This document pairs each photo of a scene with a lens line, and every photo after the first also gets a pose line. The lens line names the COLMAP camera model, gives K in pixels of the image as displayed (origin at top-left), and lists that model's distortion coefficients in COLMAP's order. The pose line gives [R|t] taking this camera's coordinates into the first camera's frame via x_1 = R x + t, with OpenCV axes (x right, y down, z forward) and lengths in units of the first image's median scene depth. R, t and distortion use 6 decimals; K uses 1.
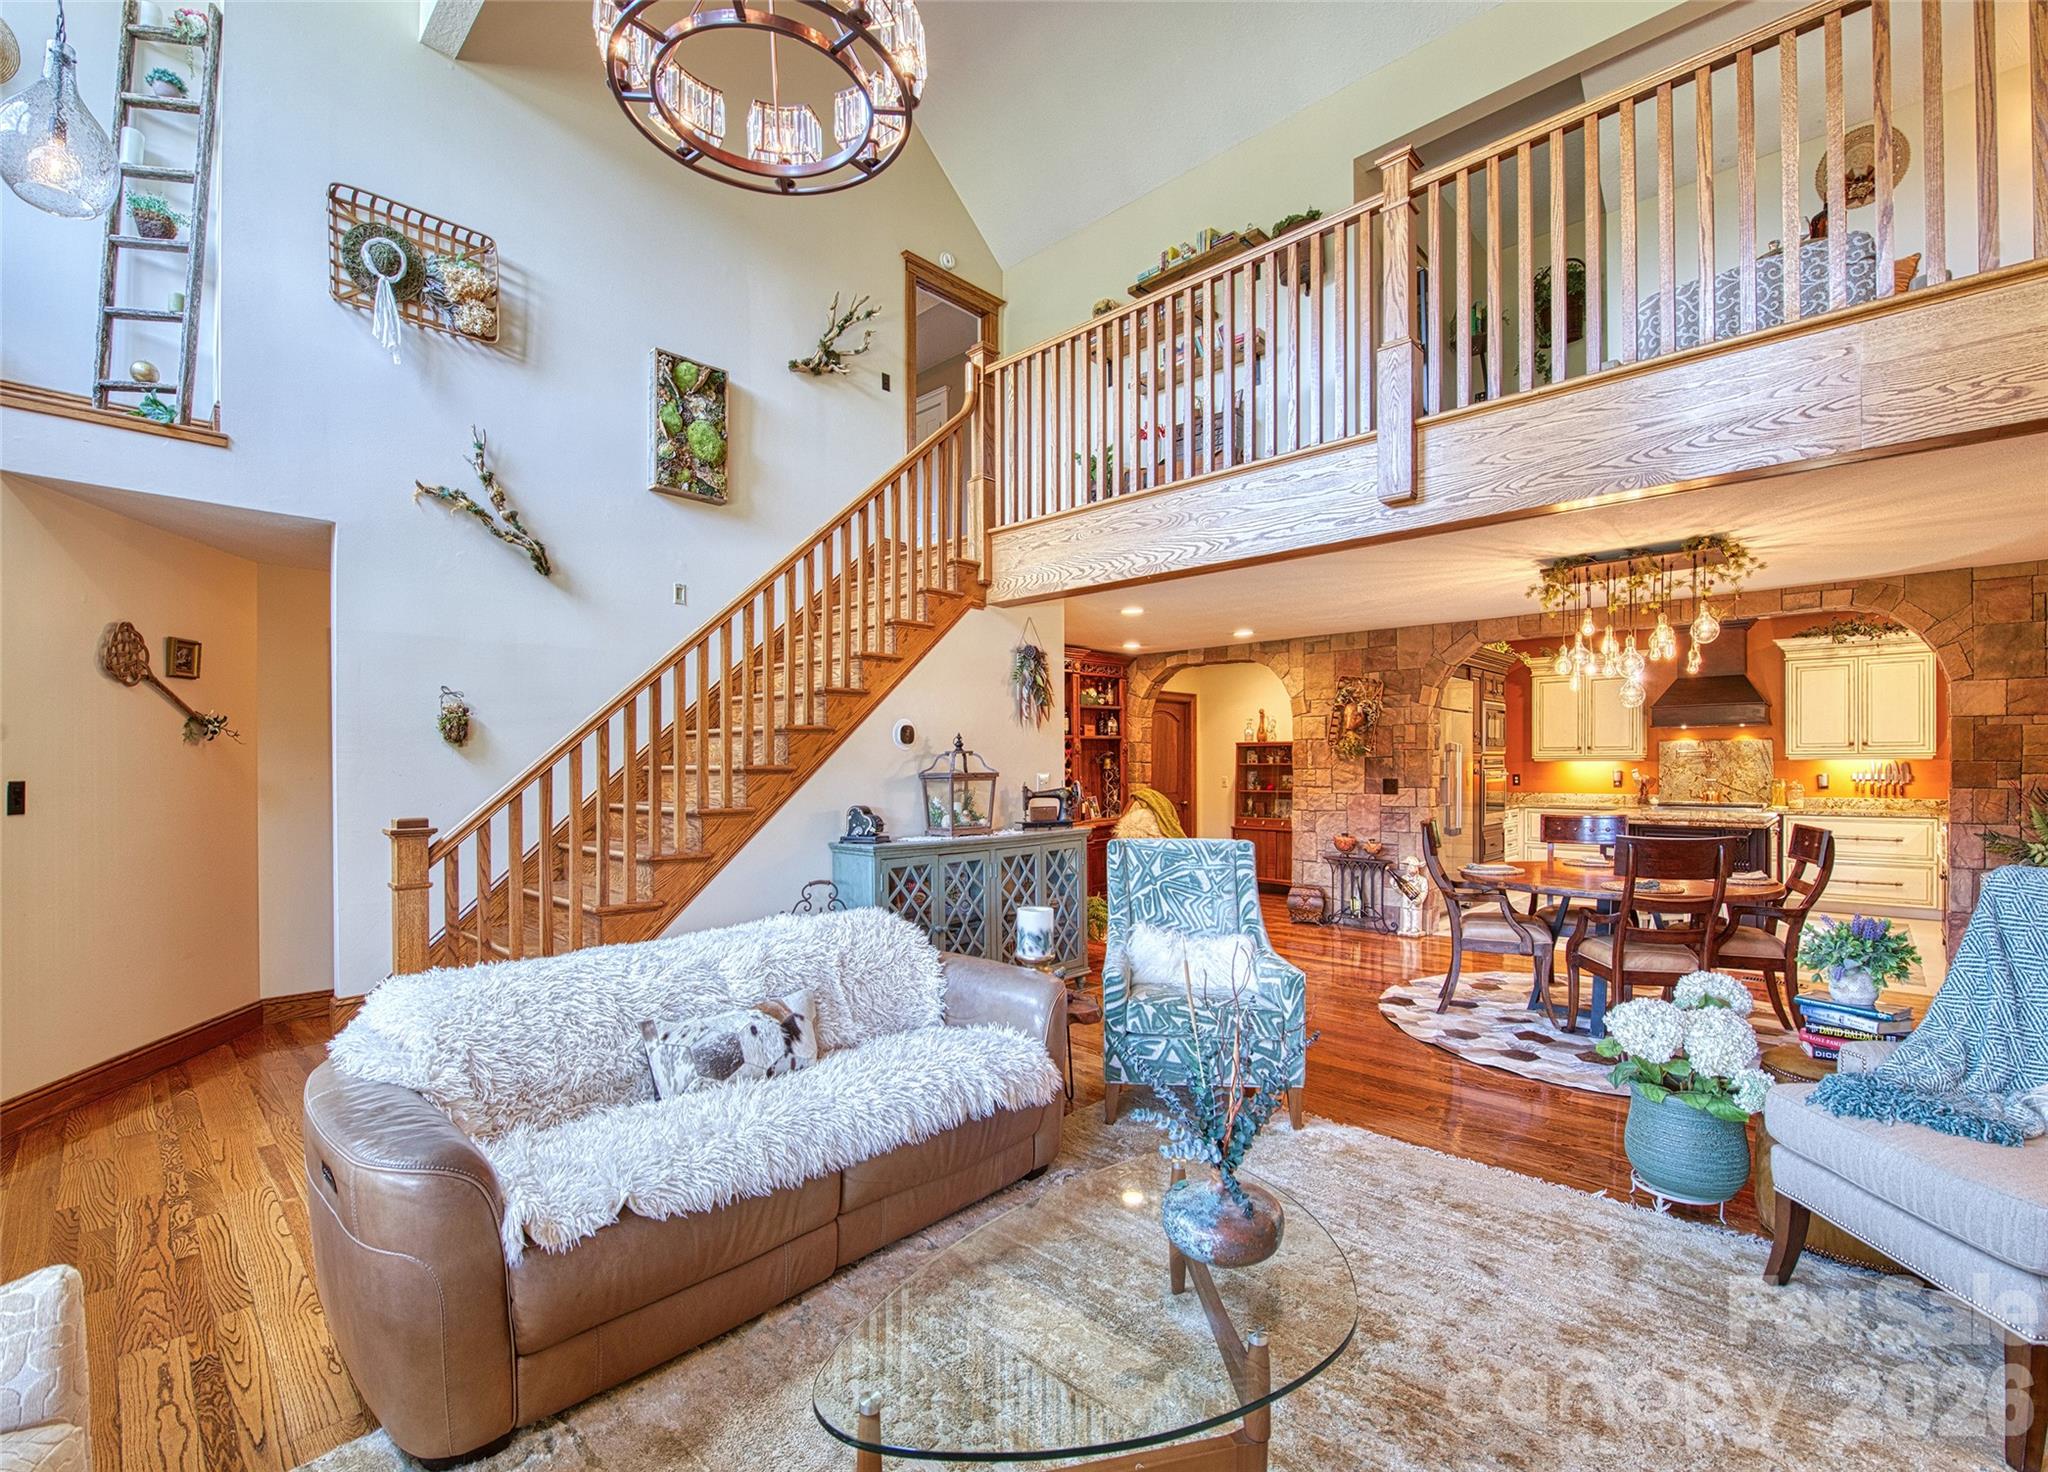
lens RADIAL K [[888.3, 0, 1021.3], [0, 888.3, 774.0], [0, 0, 1]] dist [-0.020373, 0.000448]
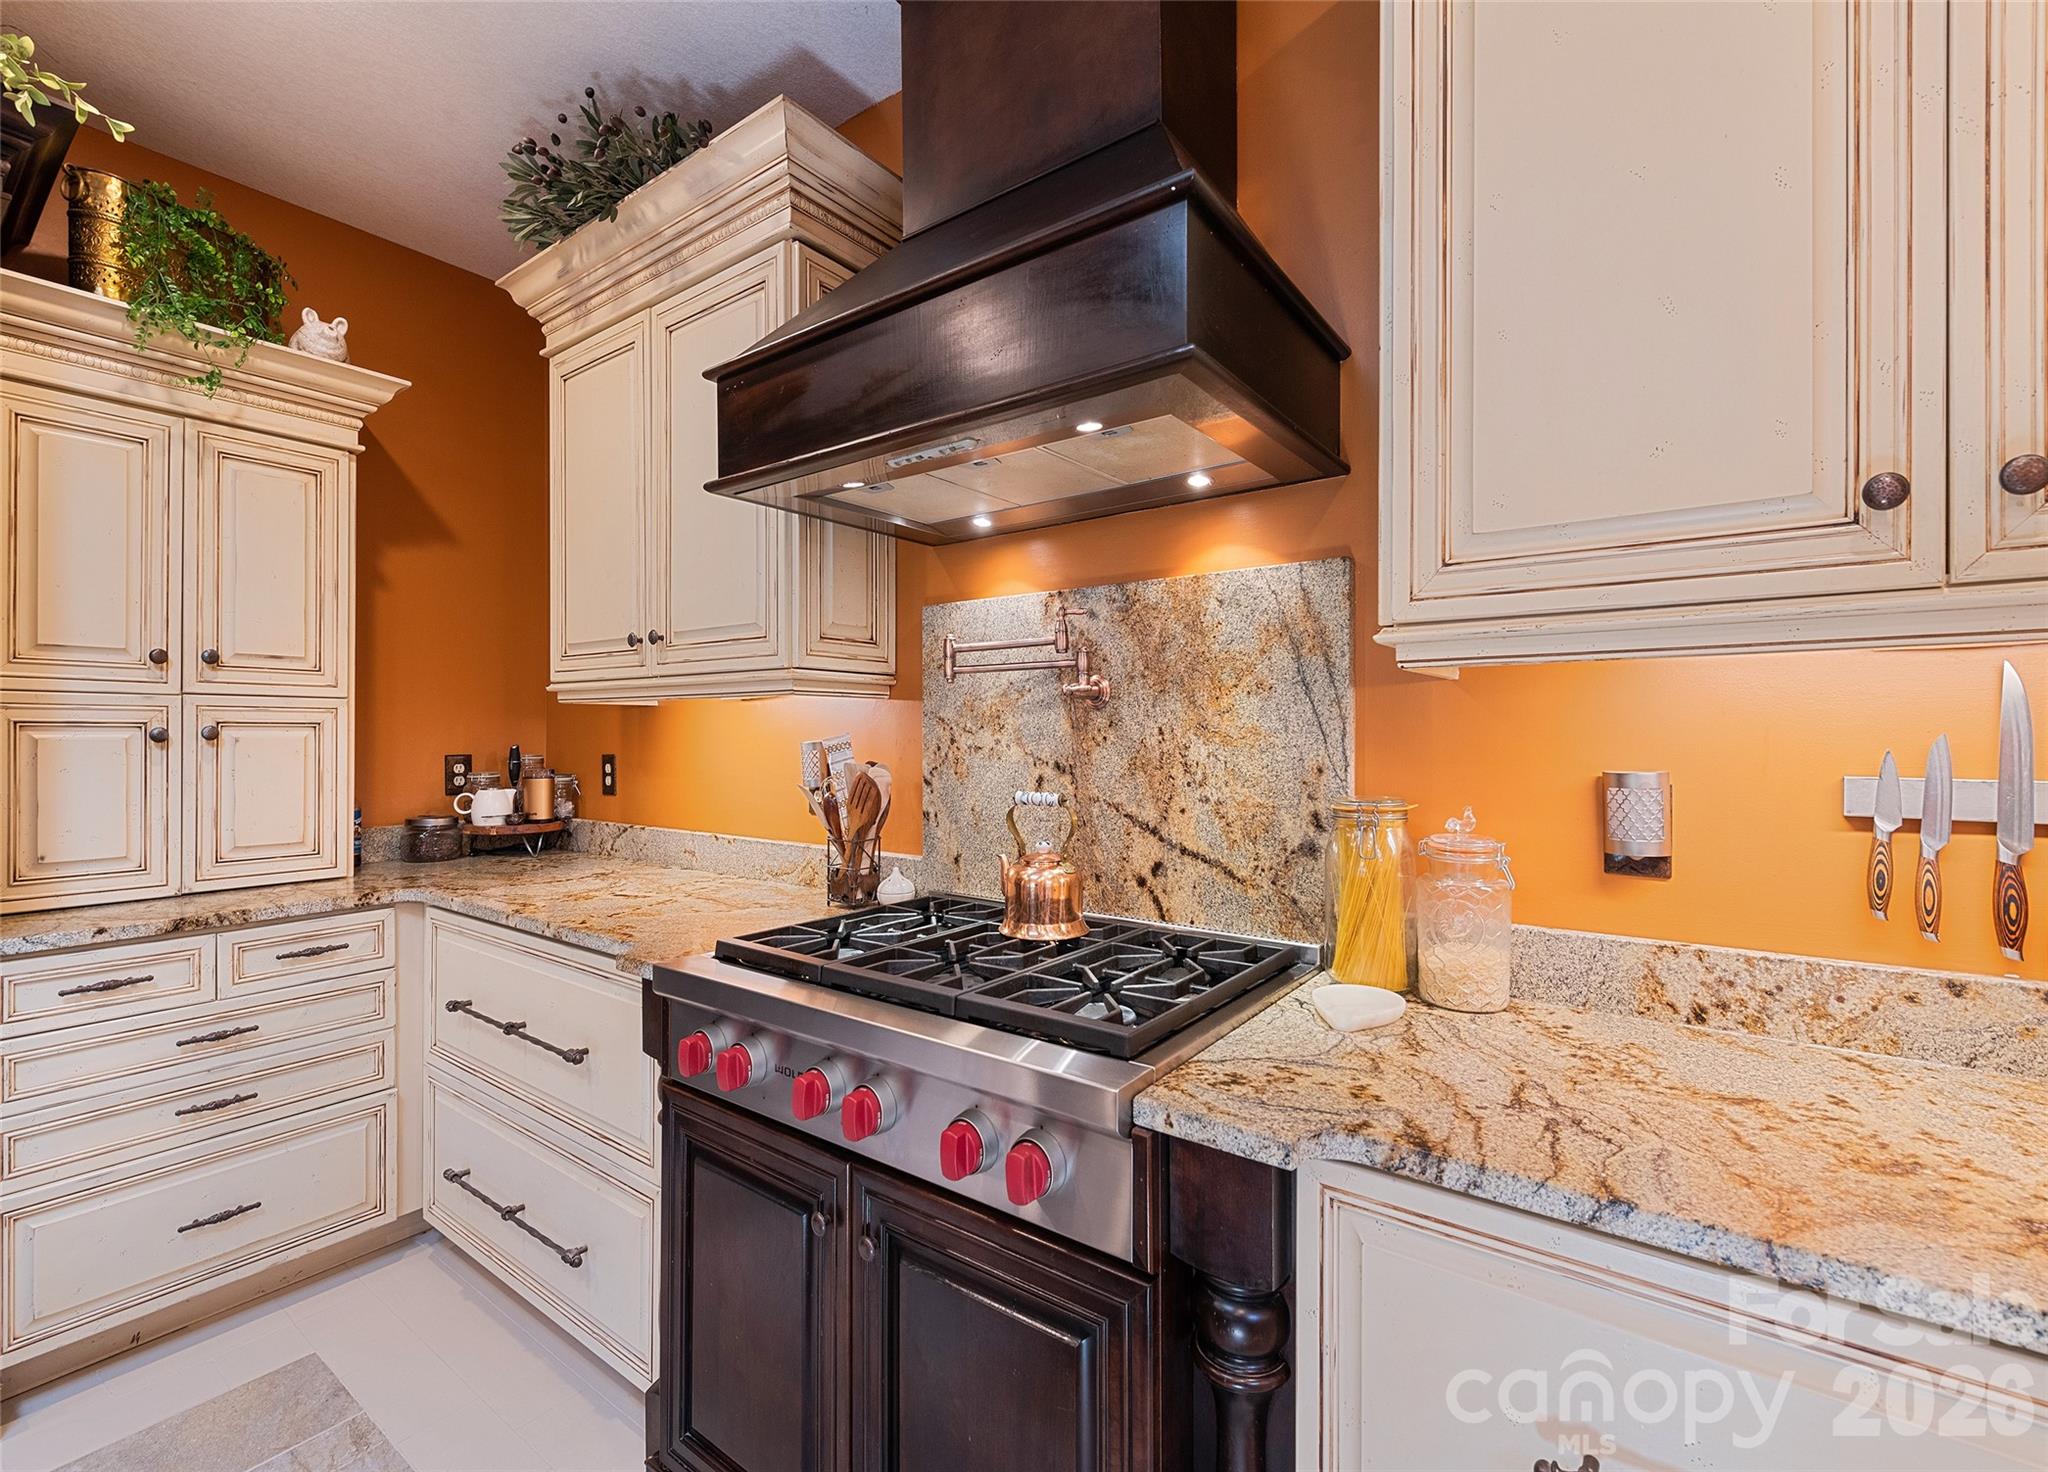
lens RADIAL K [[888.3, 0, 1024.0], [0, 888.3, 736.0], [0, 0, 1]] dist [0.001104, 0.000120]
pose [[0.991087, 0.006312, 0.133067, 0.869703], [-0.005042, 0.999938, -0.009880, -0.004269], [-0.133121, 0.009121, 0.991058, 0.944854]]
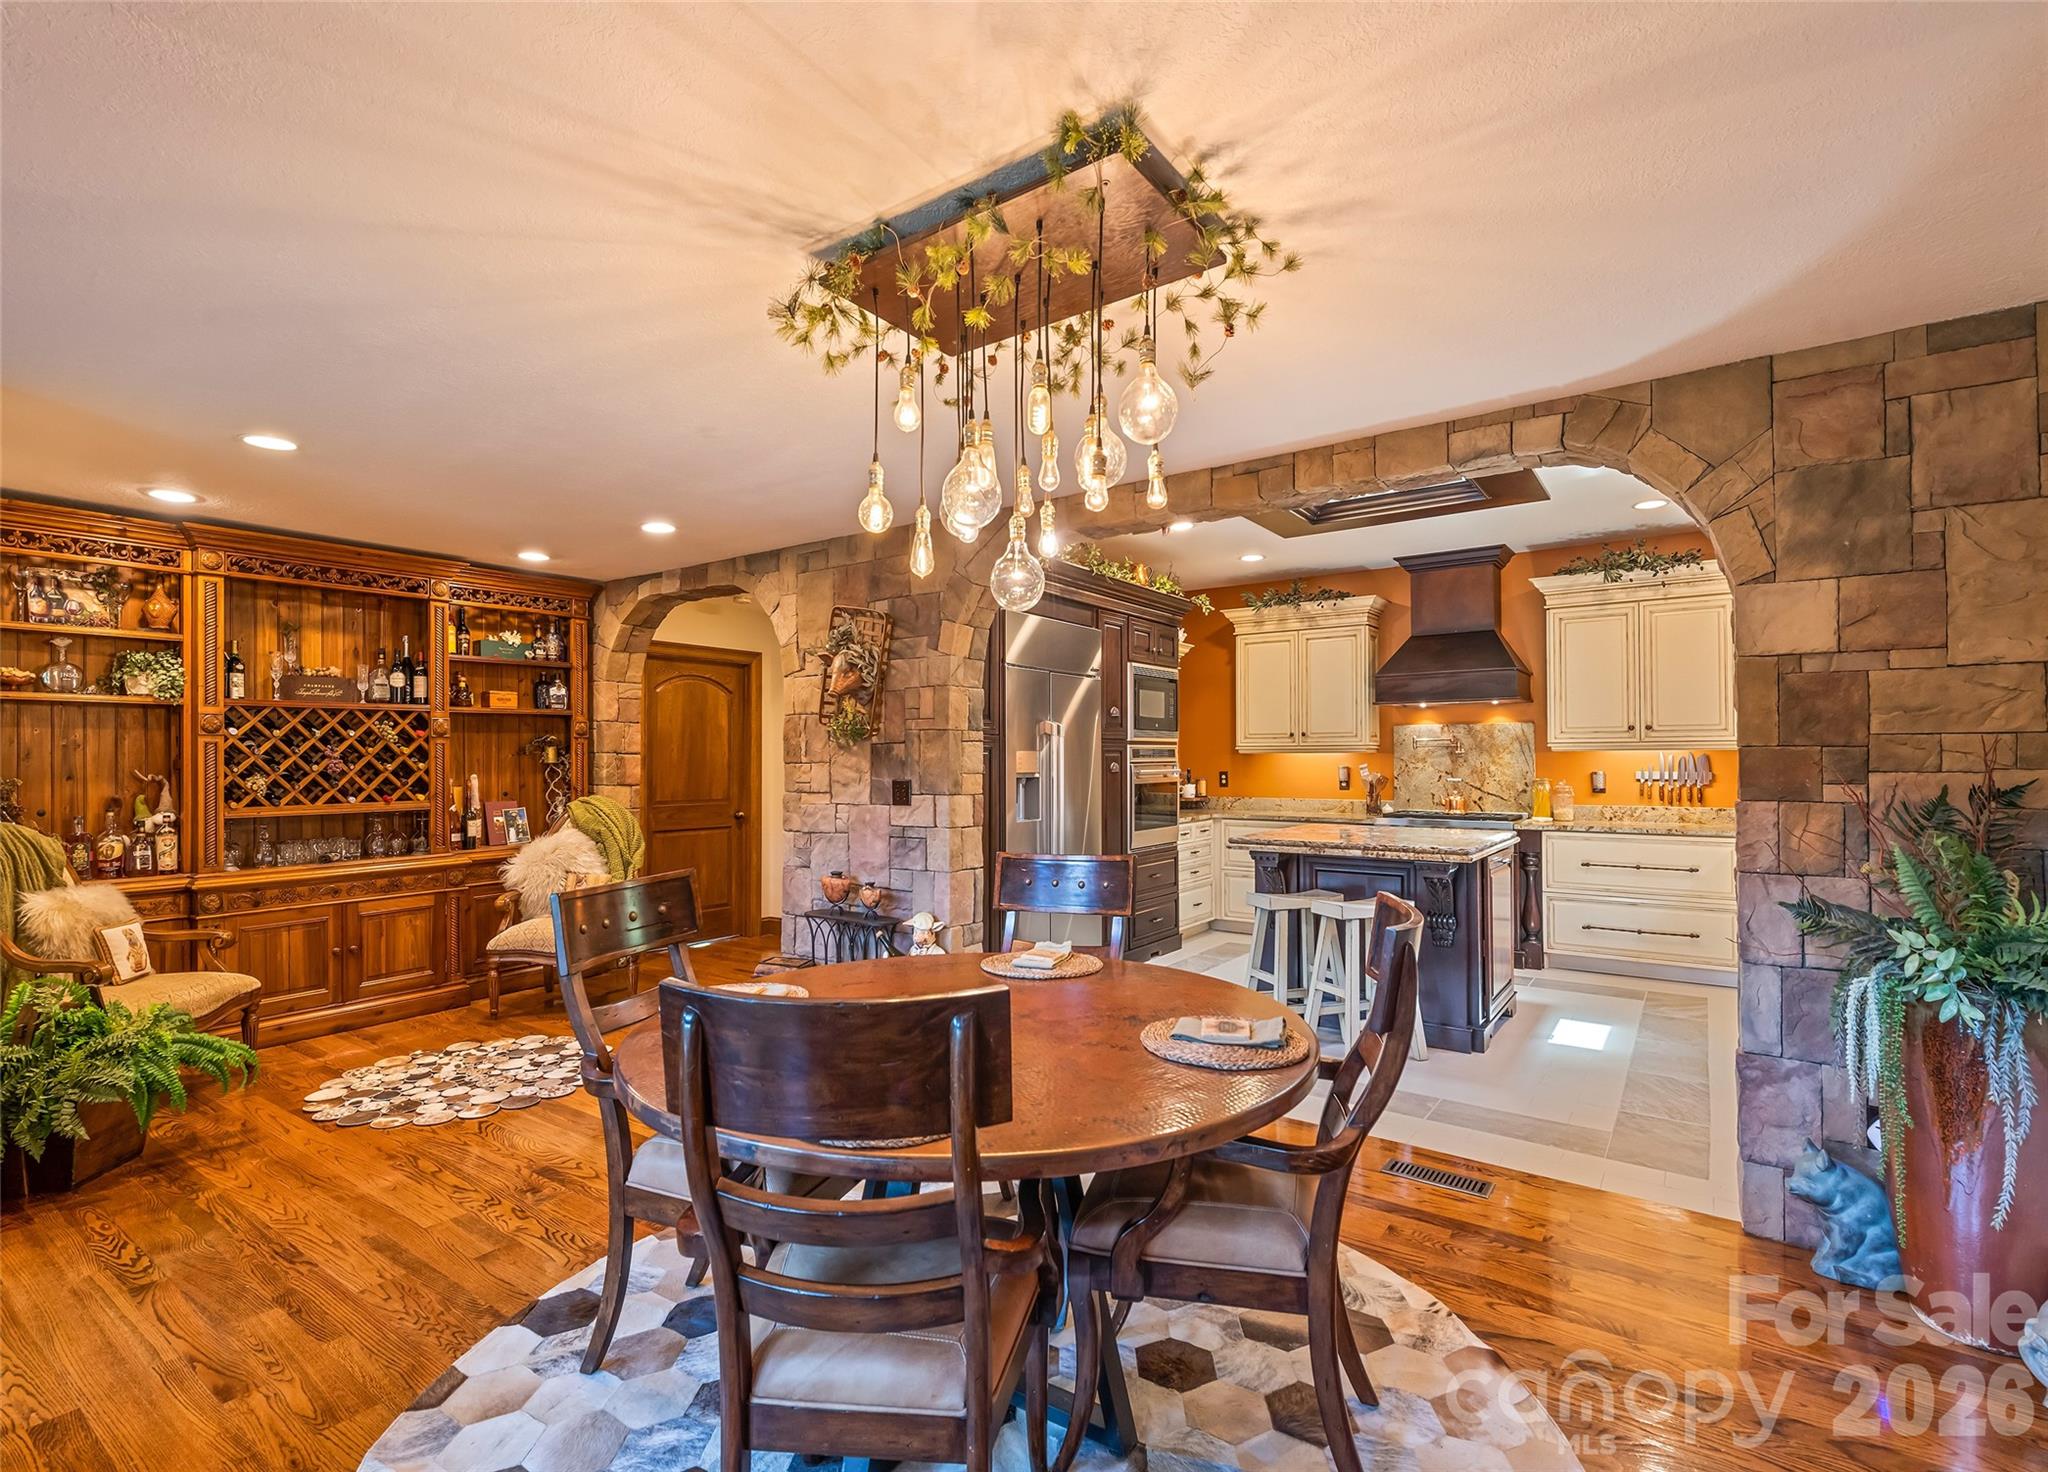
lens RADIAL K [[957.3, 0, 1022.0], [0, 957.3, 749.2], [0, 0, 1]] dist [0.001876, -0.000956]
pose [[0.989116, 0.003988, 0.147080, 0.378908], [-0.000783, 0.999761, -0.021842, -0.000799], [-0.147132, 0.021489, 0.988883, 0.335454]]
